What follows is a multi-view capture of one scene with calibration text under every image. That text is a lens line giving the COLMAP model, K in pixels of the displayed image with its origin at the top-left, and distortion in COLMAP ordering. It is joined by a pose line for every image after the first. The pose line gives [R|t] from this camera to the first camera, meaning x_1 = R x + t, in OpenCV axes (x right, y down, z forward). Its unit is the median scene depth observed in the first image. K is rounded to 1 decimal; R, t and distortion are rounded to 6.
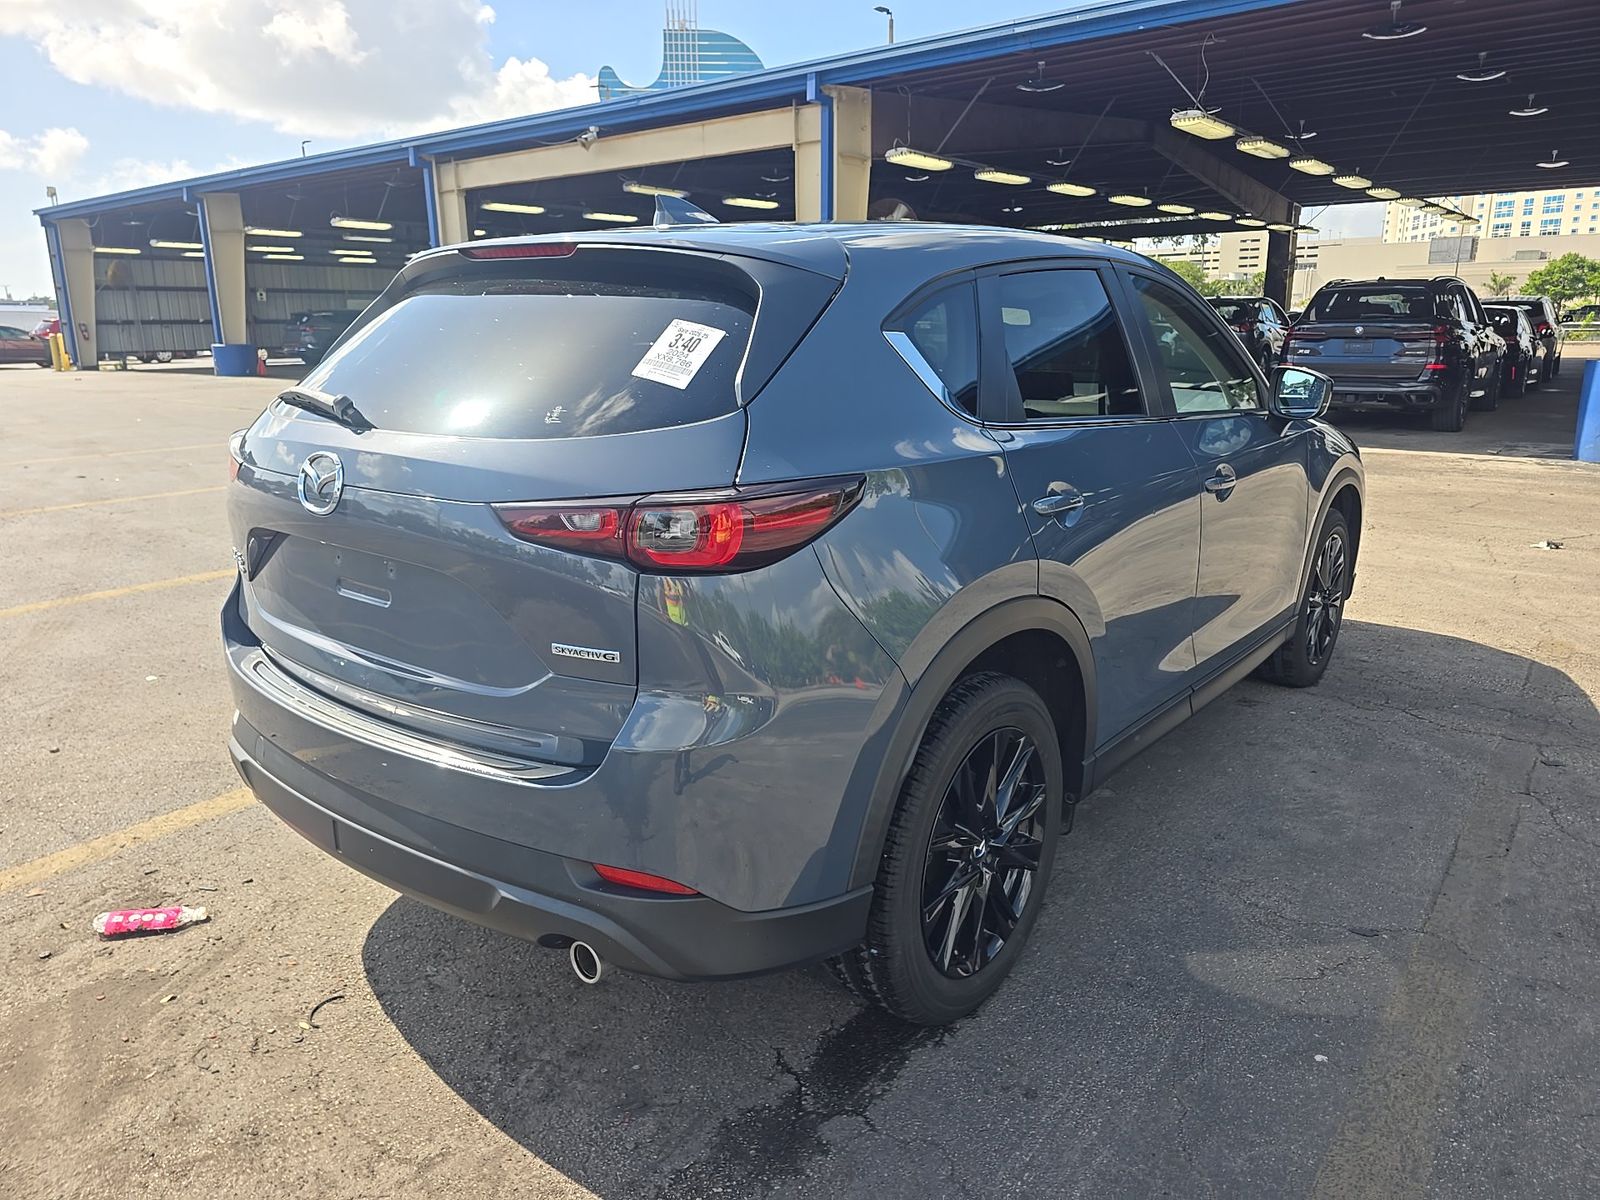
lens RADIAL K [[1115.3, 0, 804.6], [0, 1115.3, 604.2], [0, 0, 1]] dist [0.041763, -0.040488]
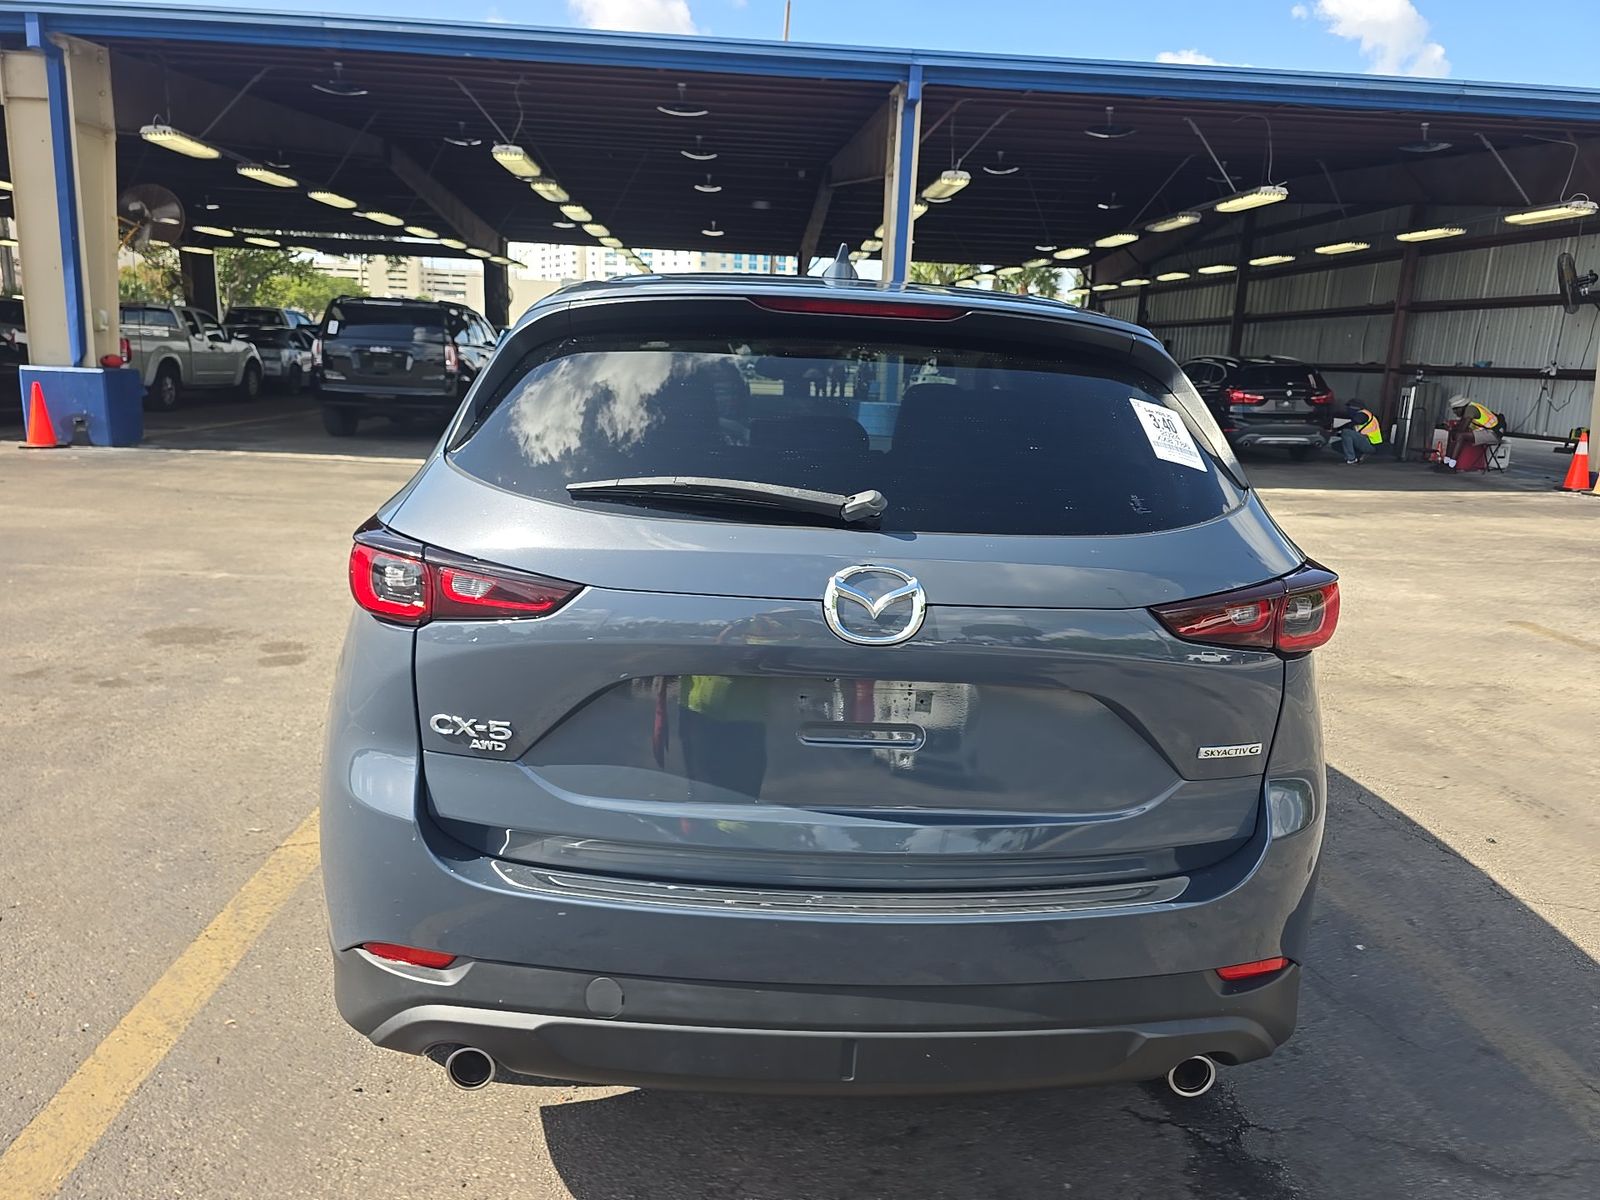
lens RADIAL K [[1115.3, 0, 806.0], [0, 1115.3, 603.6], [0, 0, 1]] dist [0.041763, -0.040488]
pose [[0.746836, -0.101166, 0.657268, -0.140594], [0.111274, 0.993437, 0.026472, -0.019209], [-0.655633, 0.053367, 0.753191, 0.064853]]
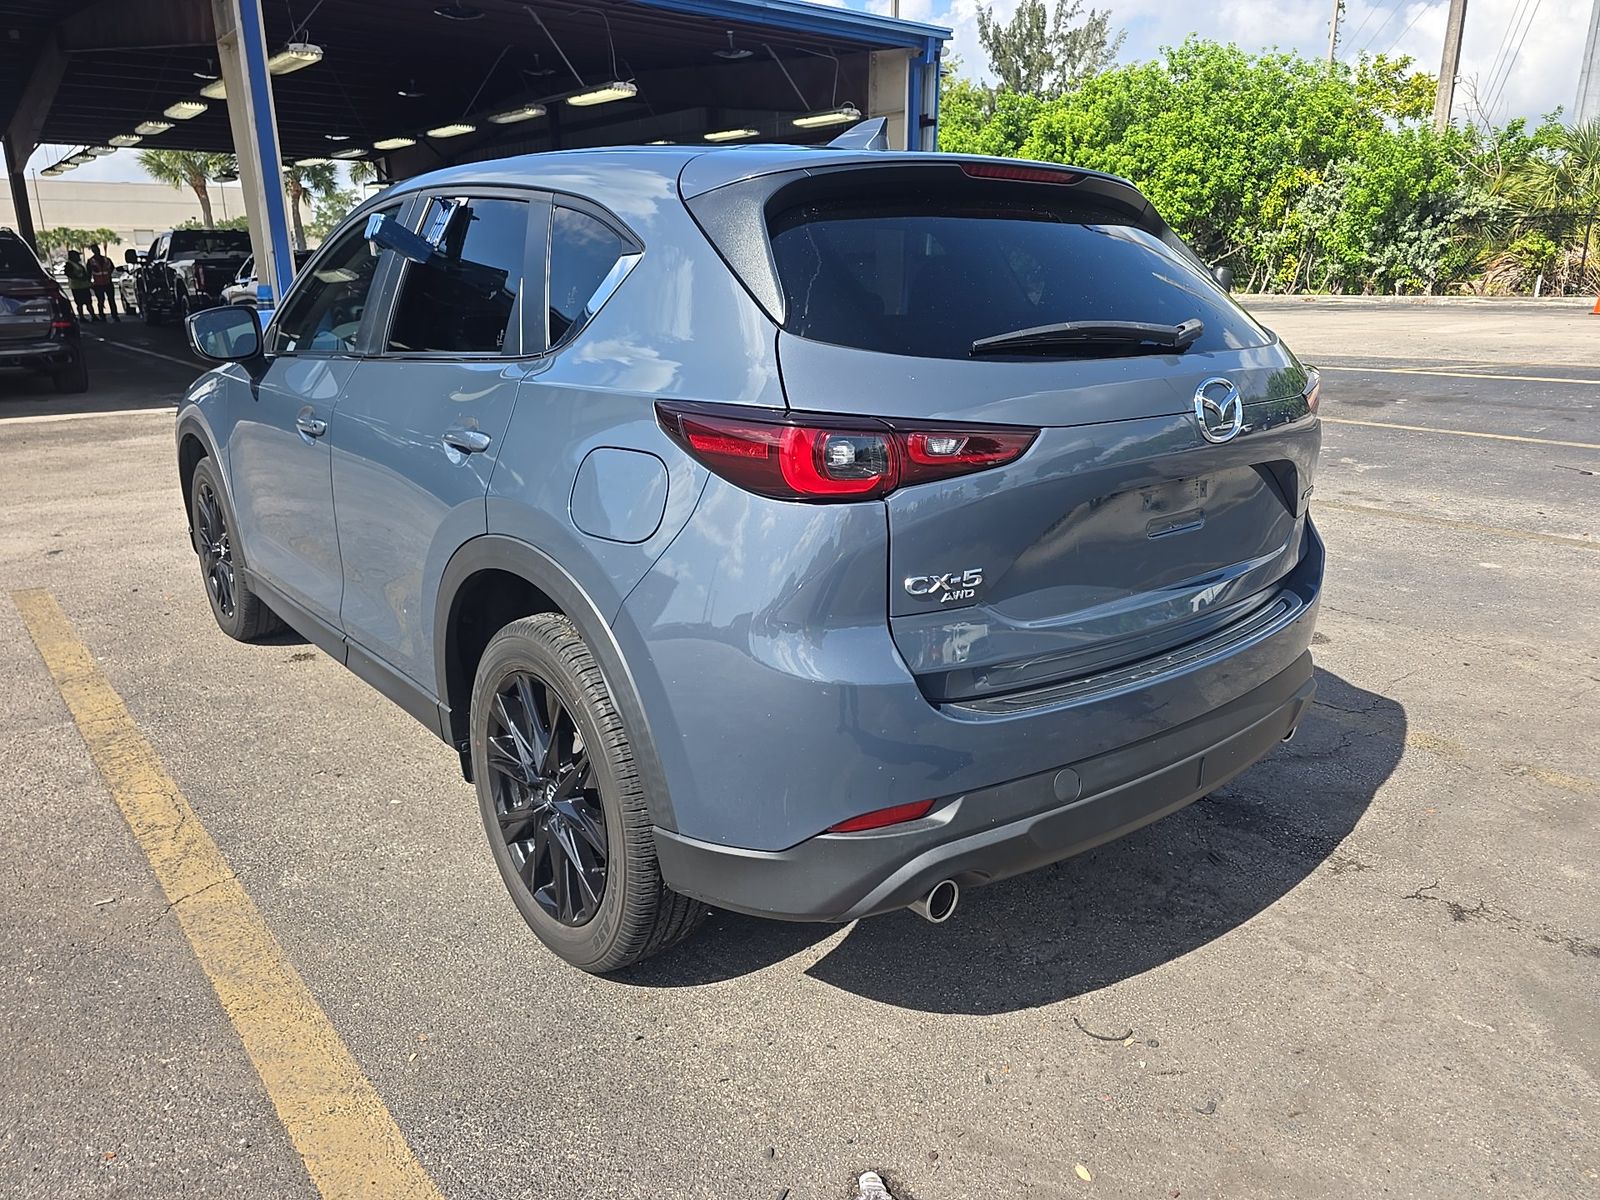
lens RADIAL K [[1115.3, 0, 800.9], [0, 1115.3, 599.6], [0, 0, 1]] dist [0.041763, -0.040488]
pose [[0.190880, -0.264037, 0.945436, -0.212792], [0.238596, 0.946740, 0.216230, -0.036140], [-0.952175, 0.184303, 0.243712, 0.164154]]
